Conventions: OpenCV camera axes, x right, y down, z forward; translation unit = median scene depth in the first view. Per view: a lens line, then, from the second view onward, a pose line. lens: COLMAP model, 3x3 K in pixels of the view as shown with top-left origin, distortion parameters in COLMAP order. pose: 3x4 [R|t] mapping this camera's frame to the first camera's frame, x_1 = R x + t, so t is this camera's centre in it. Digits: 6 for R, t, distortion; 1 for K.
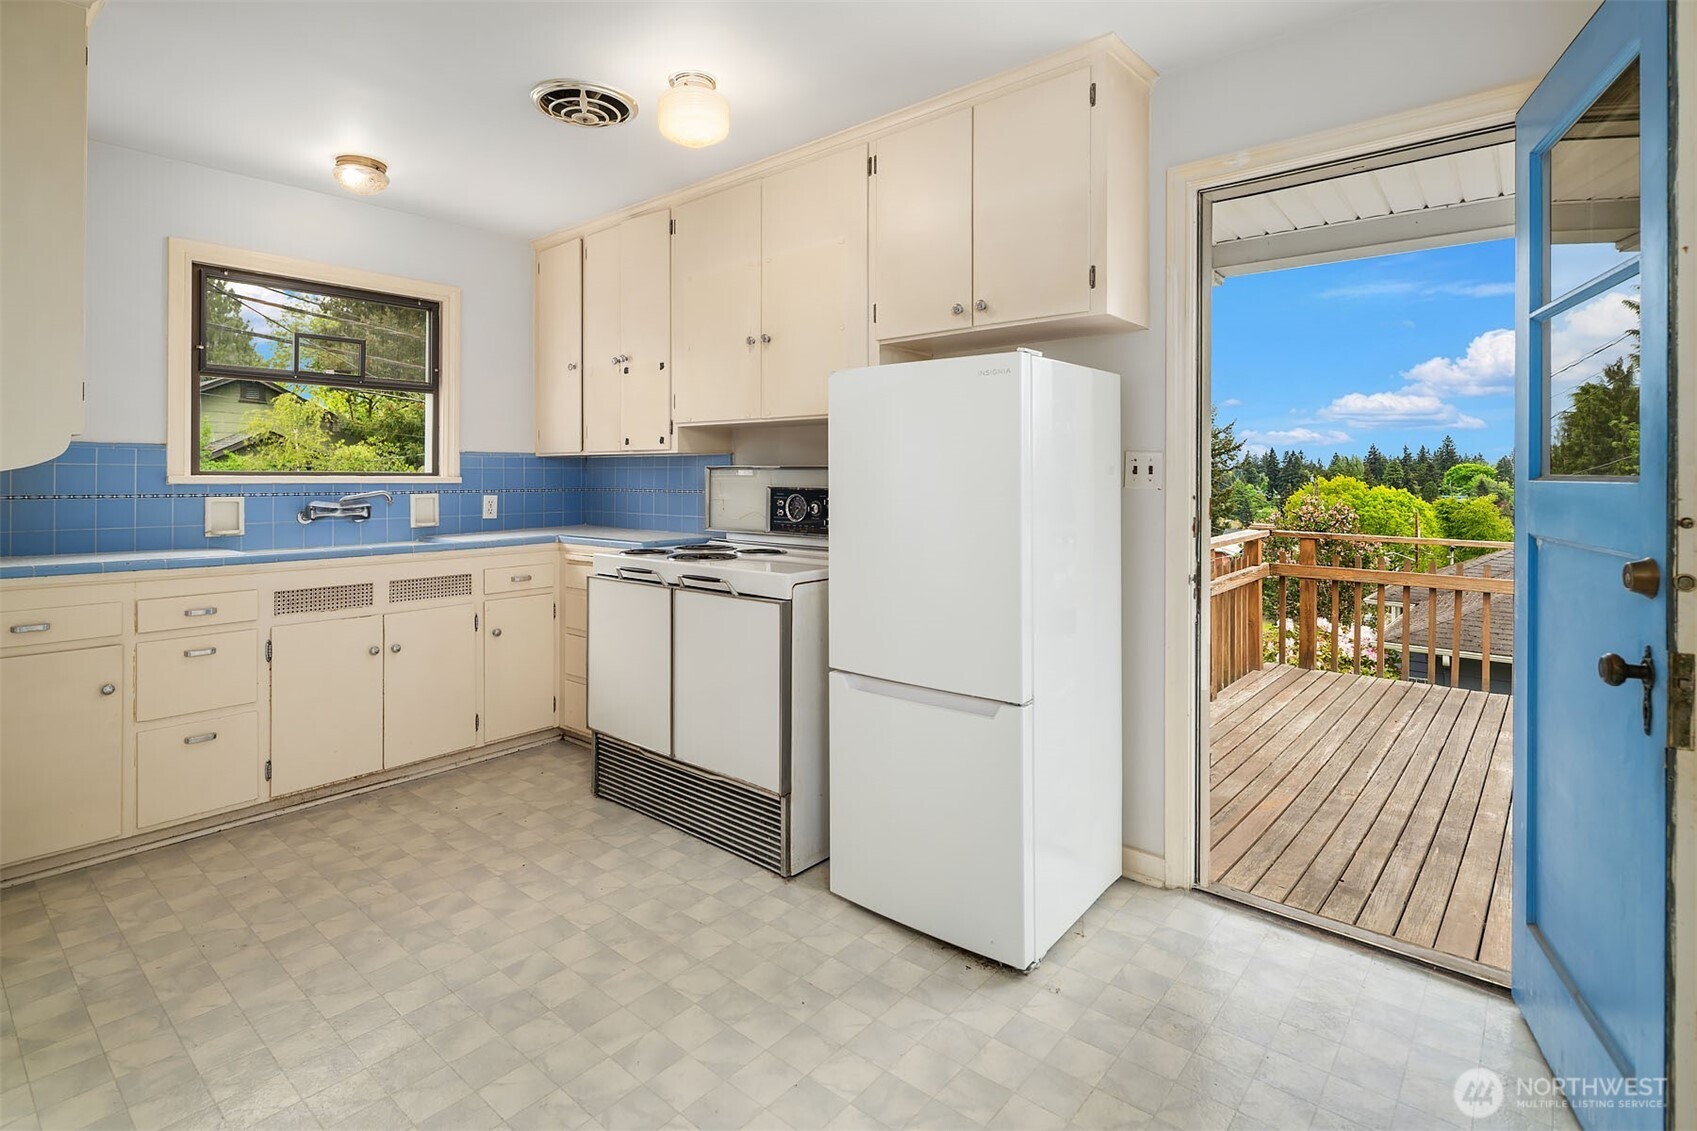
lens RADIAL K [[843.1, 0, 805.3], [0, 843.1, 473.9], [0, 0, 1]] dist [0.000212, -0.001039]
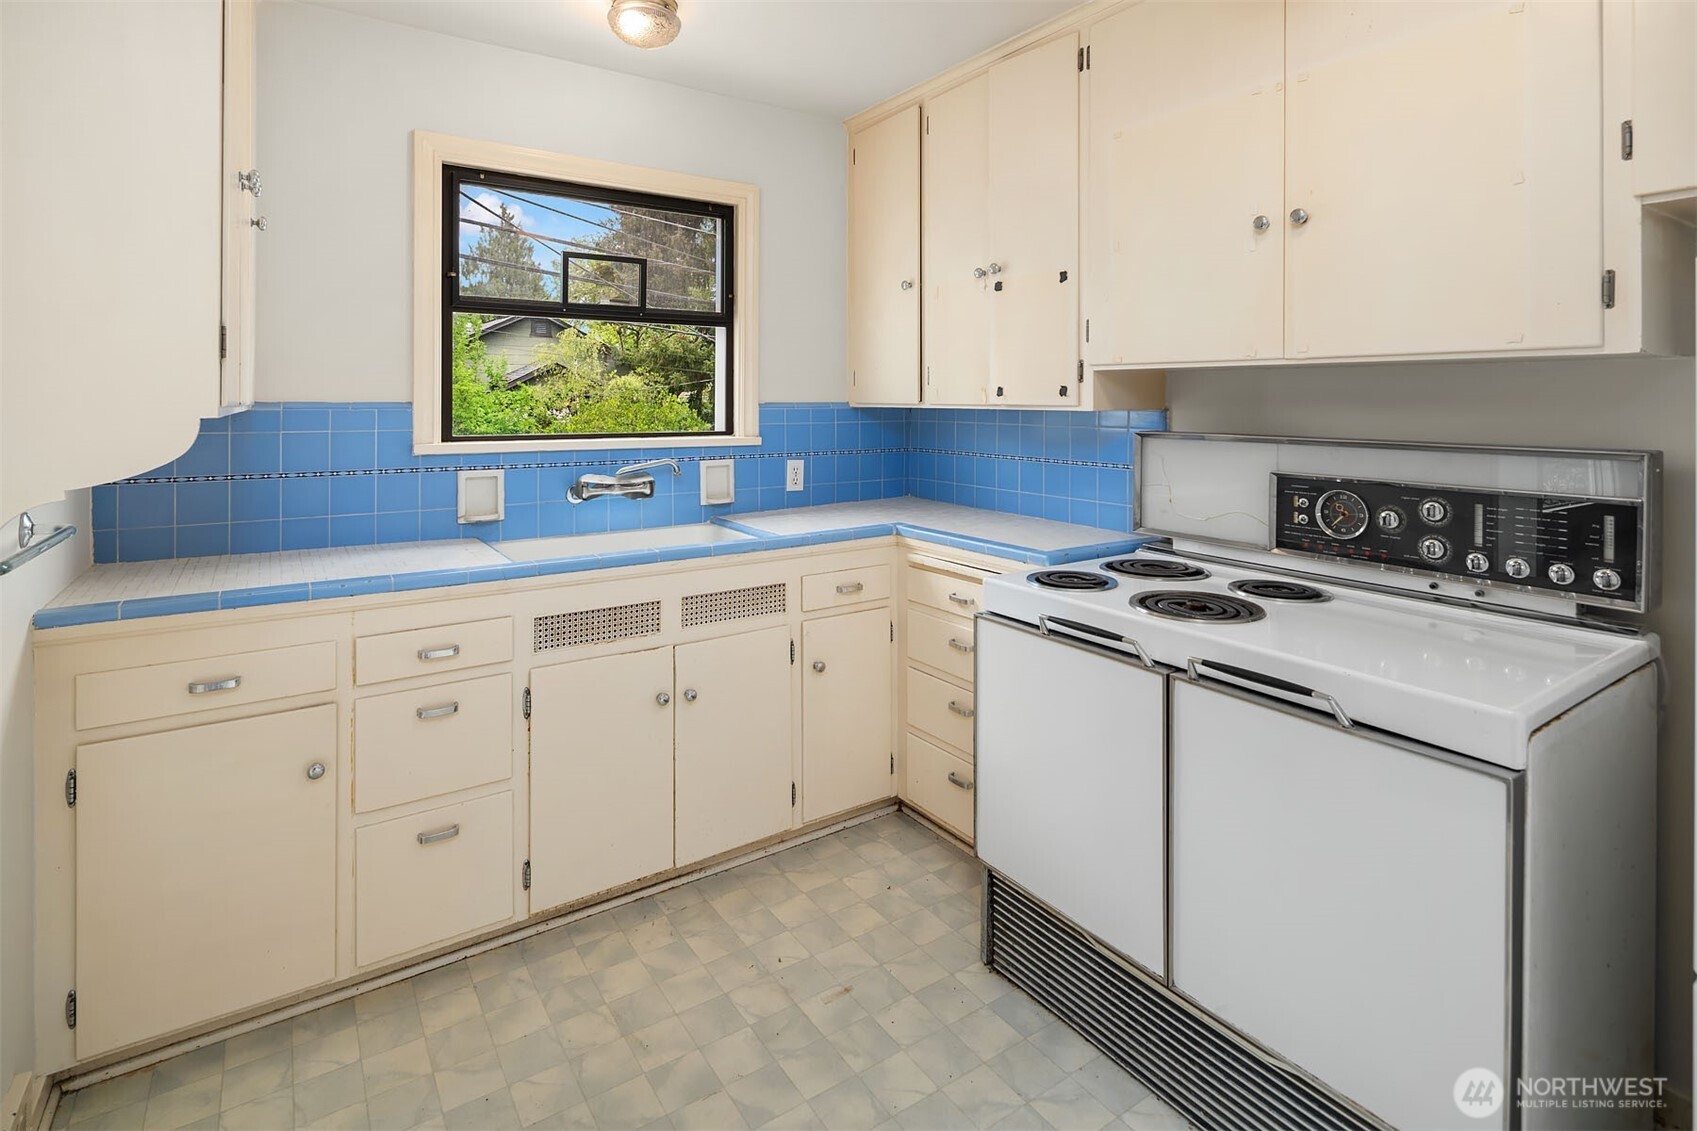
lens RADIAL K [[834.1, 0, 810.4], [0, 834.1, 402.7], [0, 0, 1]] dist [0.000846, -0.000371]
pose [[0.963450, 0.000652, -0.267888, -0.191191], [0.001051, 0.999980, 0.006216, -0.036208], [0.267887, -0.006270, 0.963430, 0.338235]]
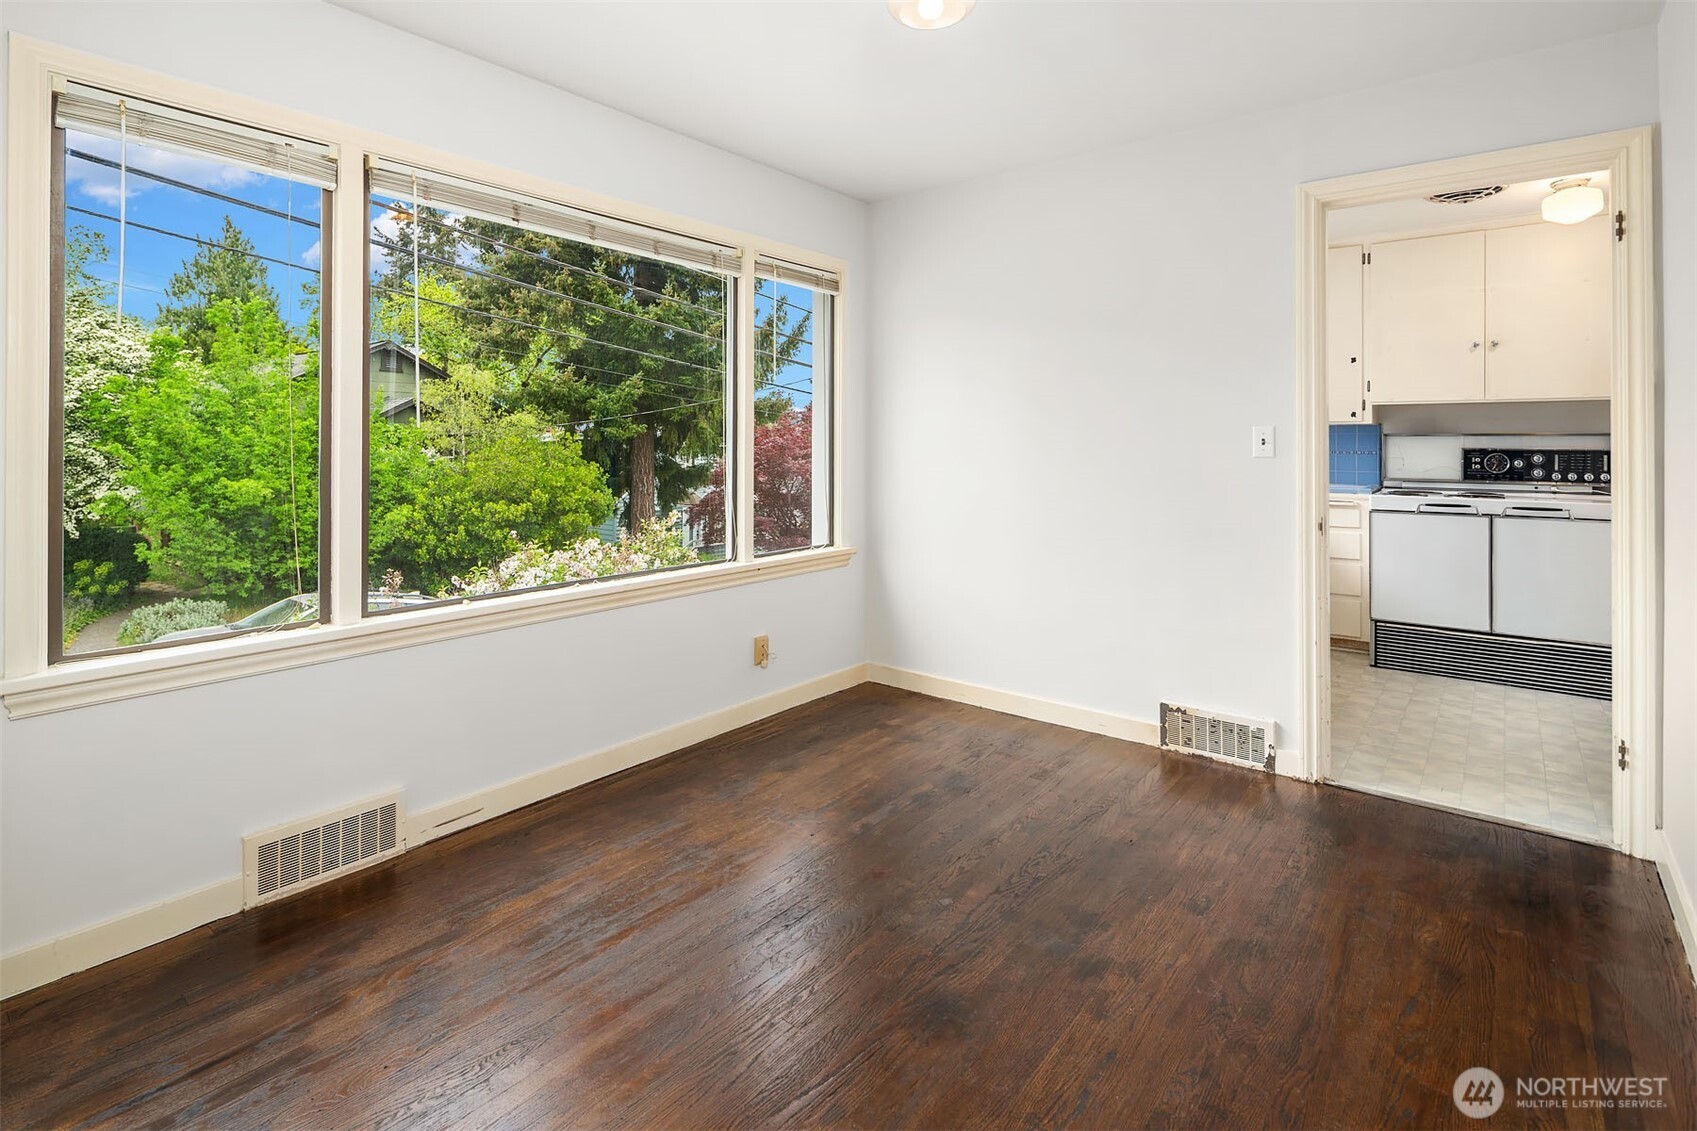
lens RADIAL K [[828.9, 0, 844.2], [0, 828.9, 443.6], [0, 0, 1]] dist [0.000571, 0.000104]
pose [[0.998295, 0.000377, 0.058363, -1.101034], [-0.000454, 0.999999, 0.001310, 0.005732], [-0.058363, -0.001335, 0.998295, -0.298135]]
